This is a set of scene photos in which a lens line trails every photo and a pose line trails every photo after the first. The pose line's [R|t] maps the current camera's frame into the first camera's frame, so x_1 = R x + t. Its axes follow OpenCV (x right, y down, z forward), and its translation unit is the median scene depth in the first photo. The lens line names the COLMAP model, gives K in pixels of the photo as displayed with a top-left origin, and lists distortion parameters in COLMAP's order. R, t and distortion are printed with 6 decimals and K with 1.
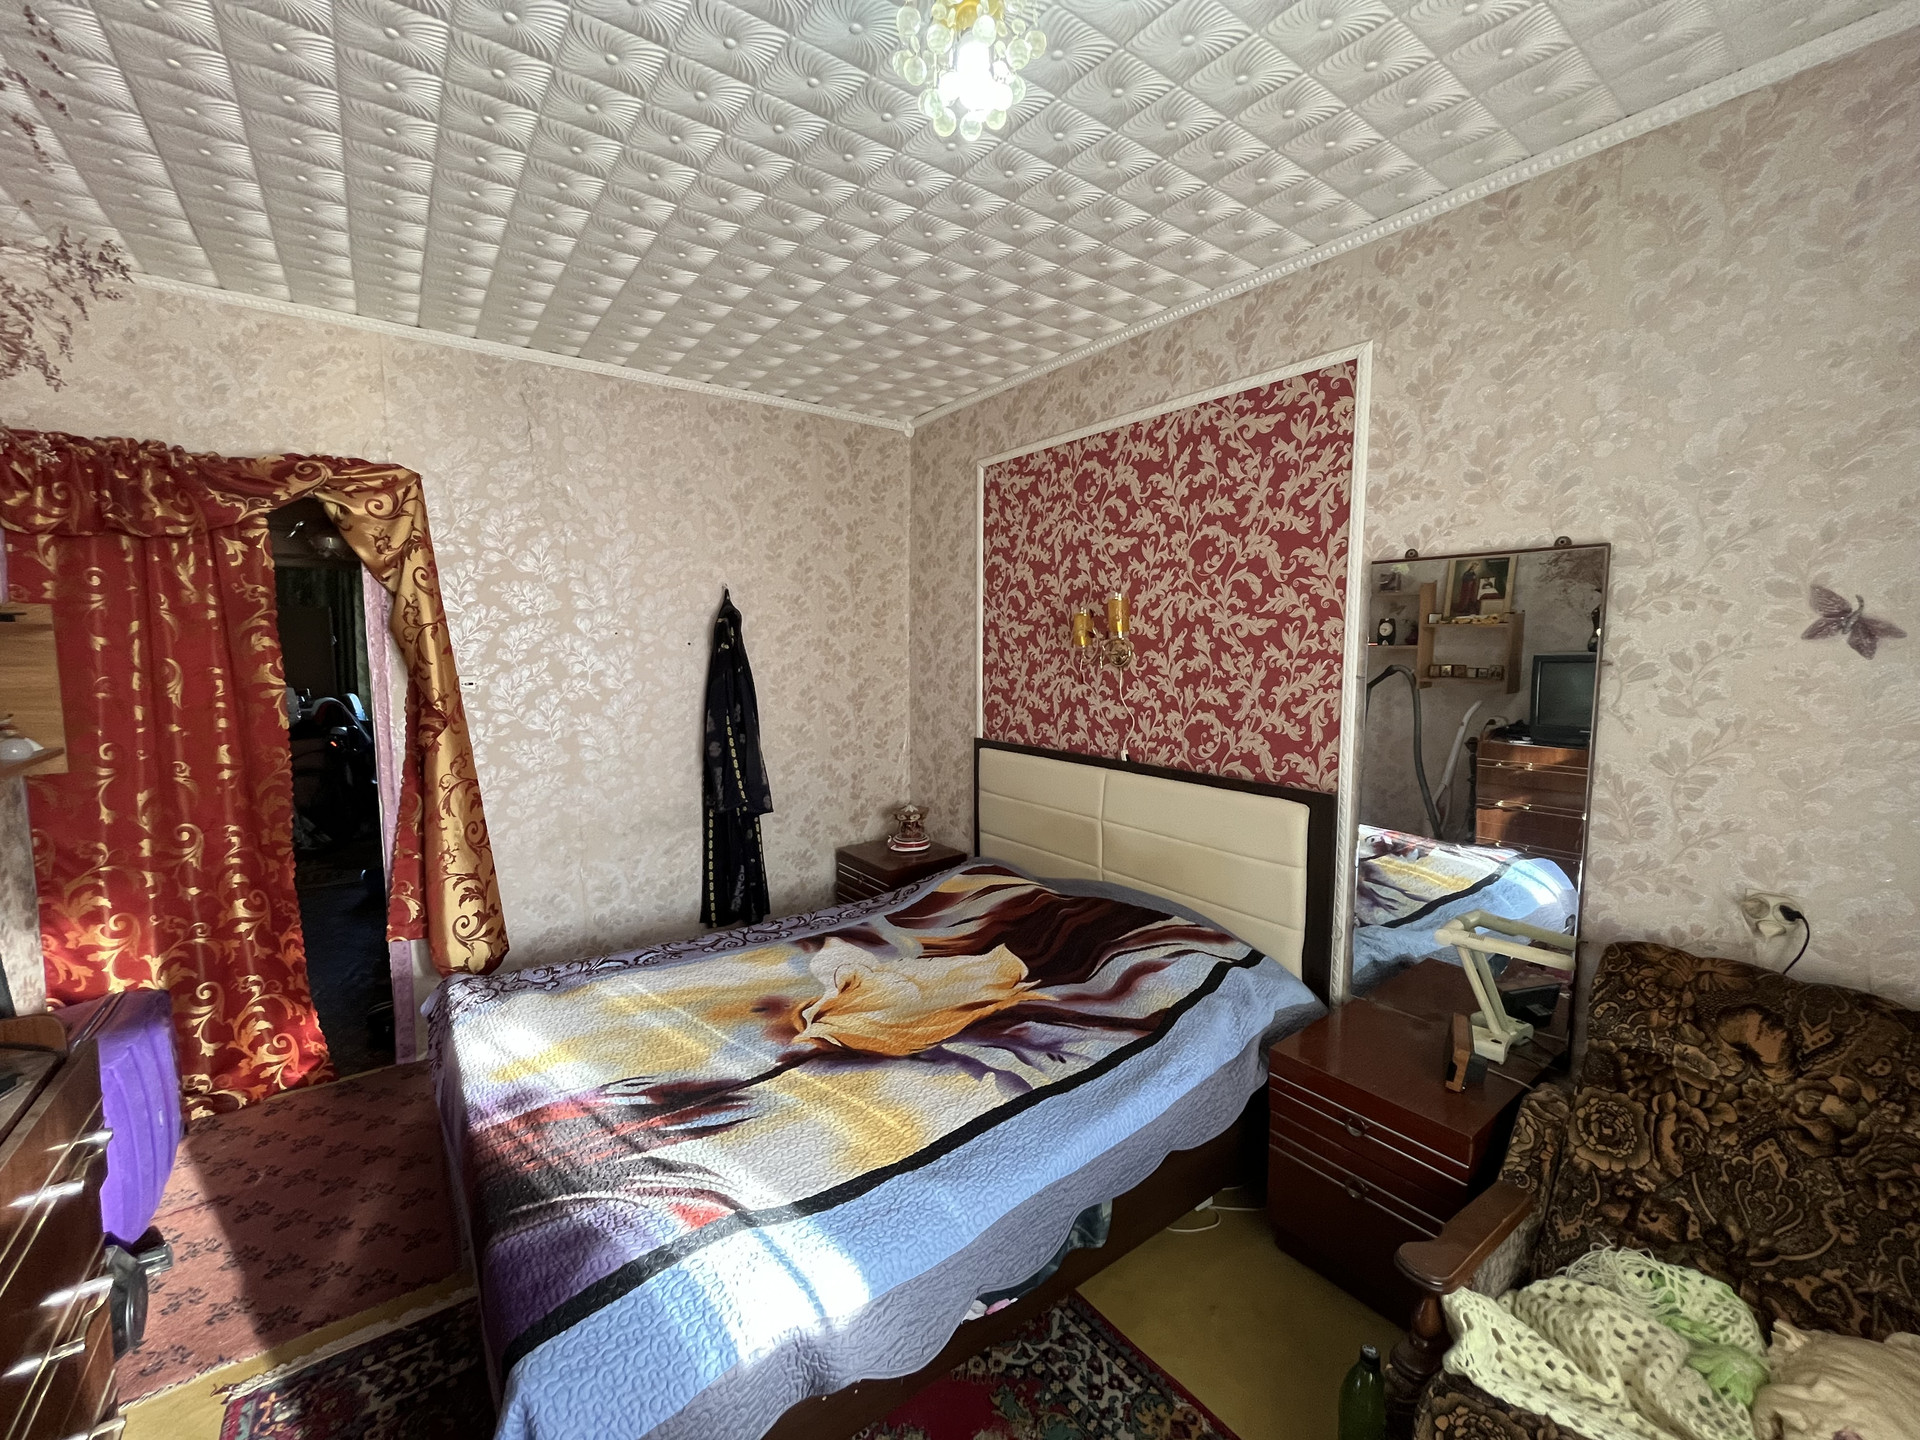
lens RADIAL K [[778.1, 0, 954.5], [0, 778.1, 724.5], [0, 0, 1]] dist [-0.002918, 0.000355]
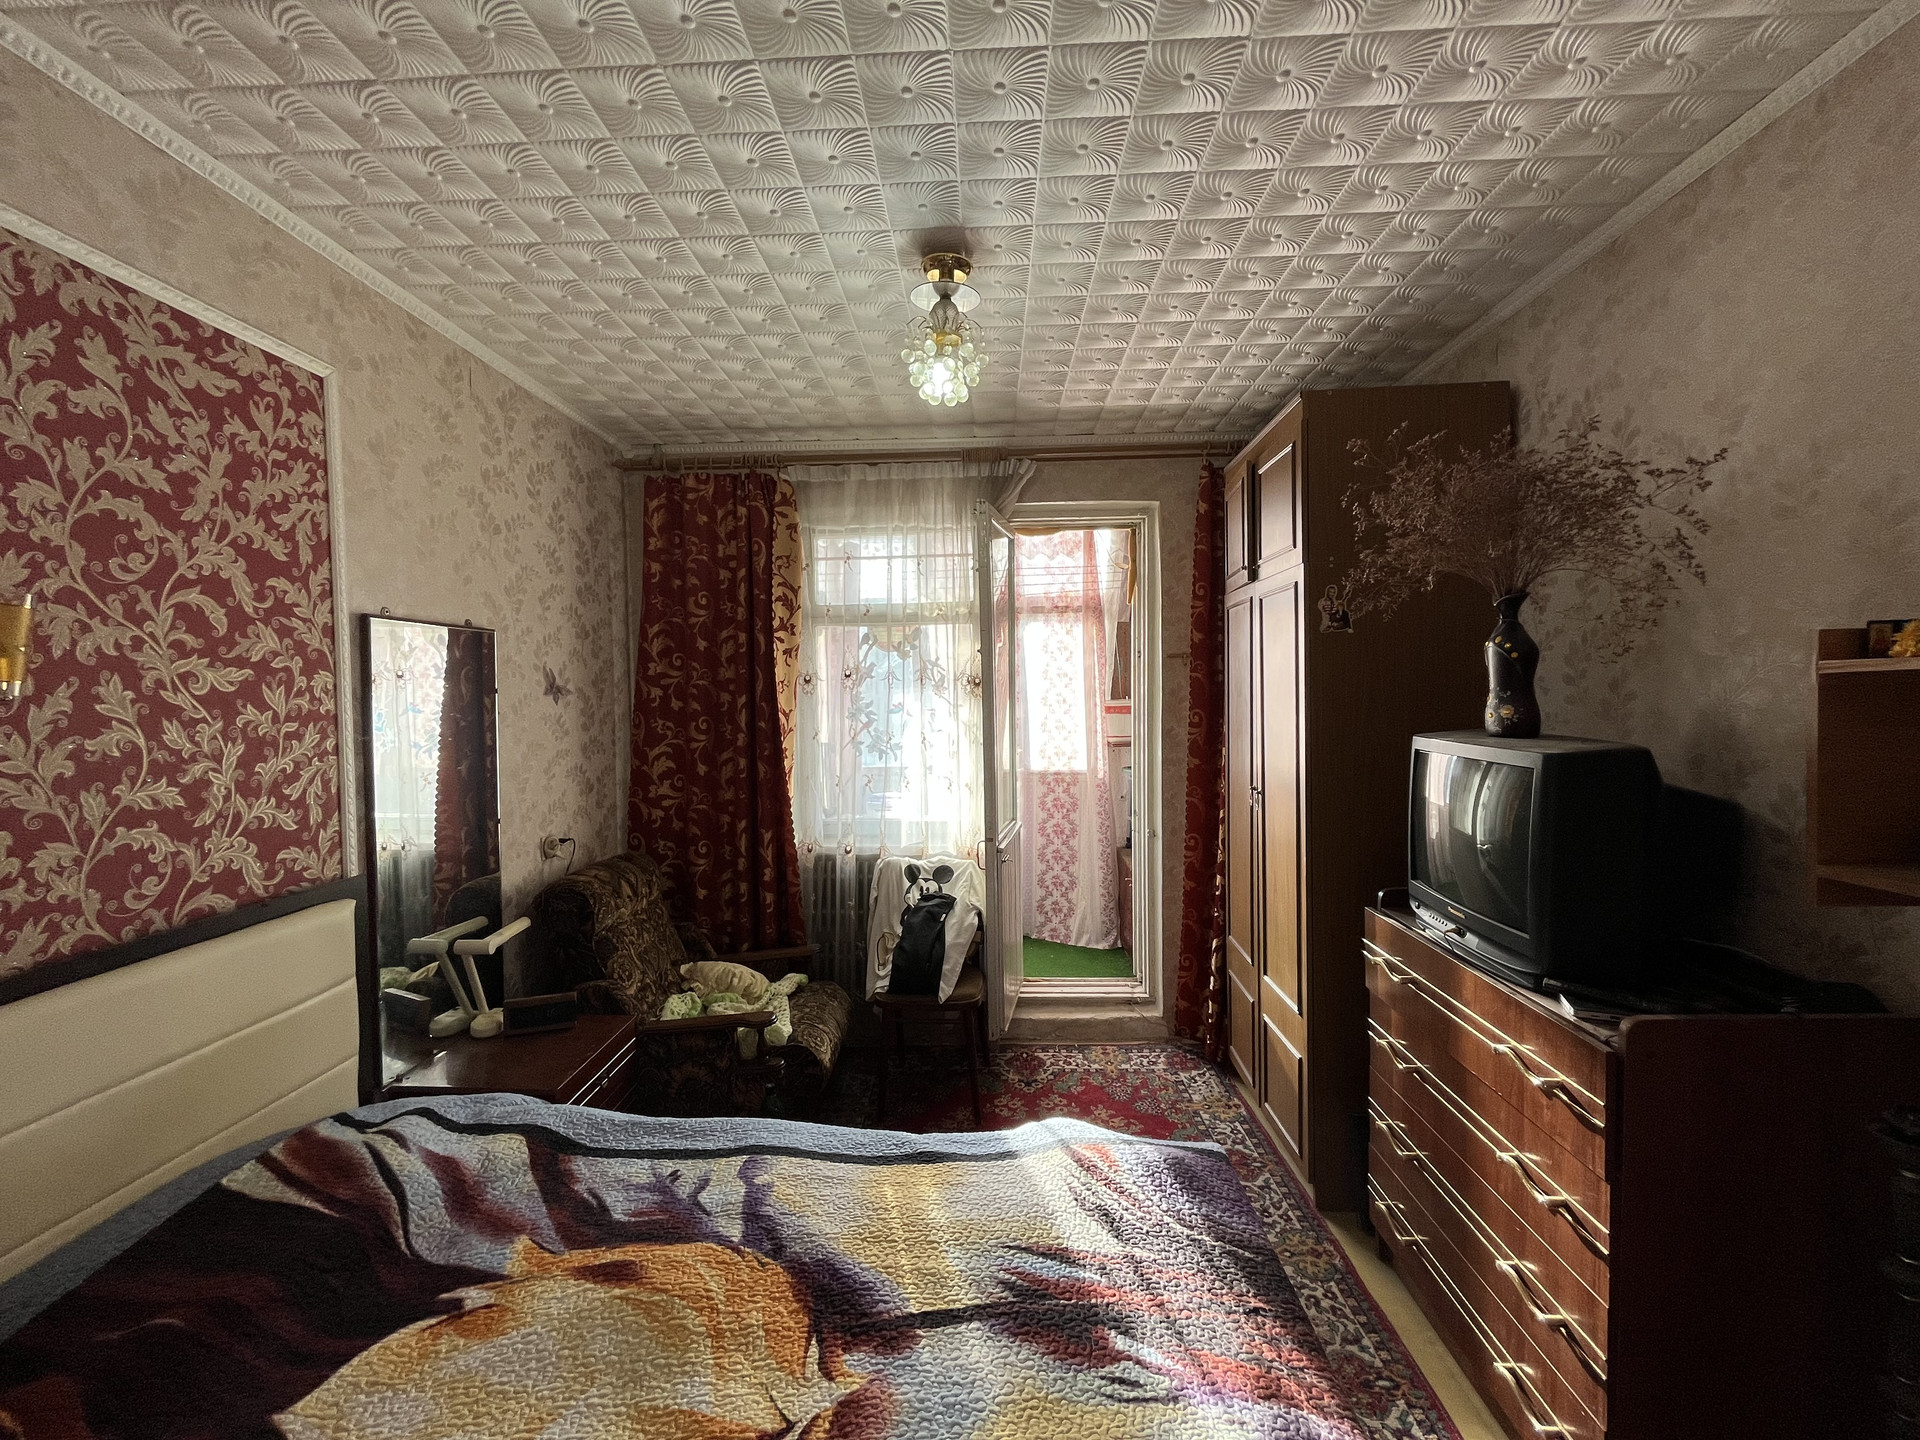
lens RADIAL K [[778.1, 0, 953.7], [0, 778.1, 720.5], [0, 0, 1]] dist [-0.002918, 0.000355]
pose [[-0.777462, -0.017158, 0.628696, -0.506285], [0.074109, 0.990165, 0.118668, -0.119861], [-0.624548, 0.138852, -0.768544, 1.098079]]
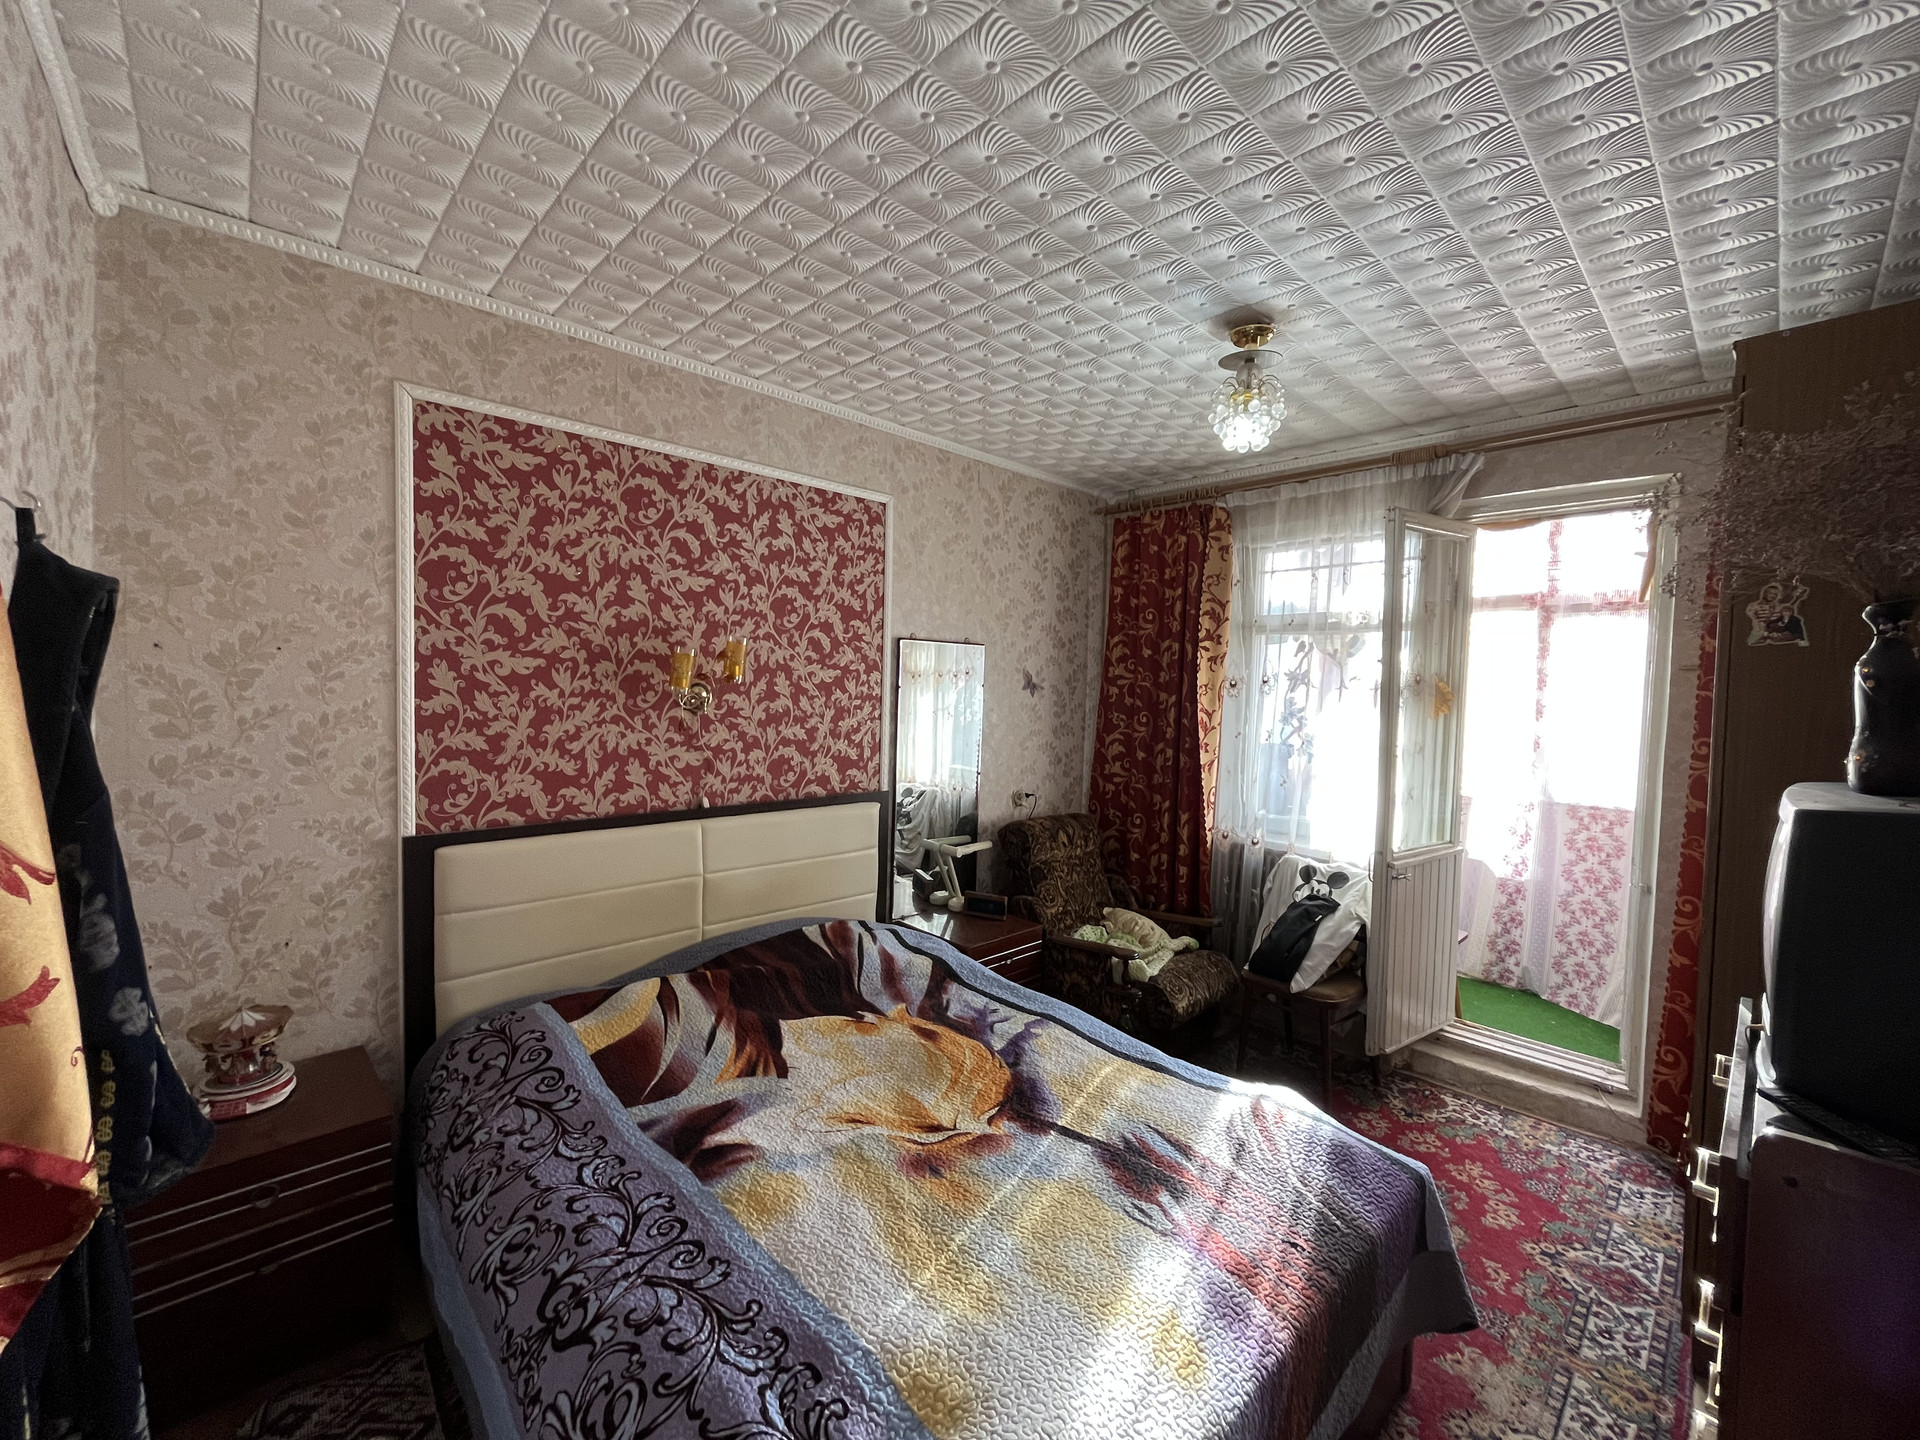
lens RADIAL K [[778.1, 0, 951.3], [0, 778.1, 722.7], [0, 0, 1]] dist [-0.002918, 0.000355]
pose [[-0.116235, -0.055349, 0.991678, -0.886585], [0.075464, 0.995068, 0.064383, -0.112267], [-0.990351, 0.082319, -0.111485, 0.923258]]
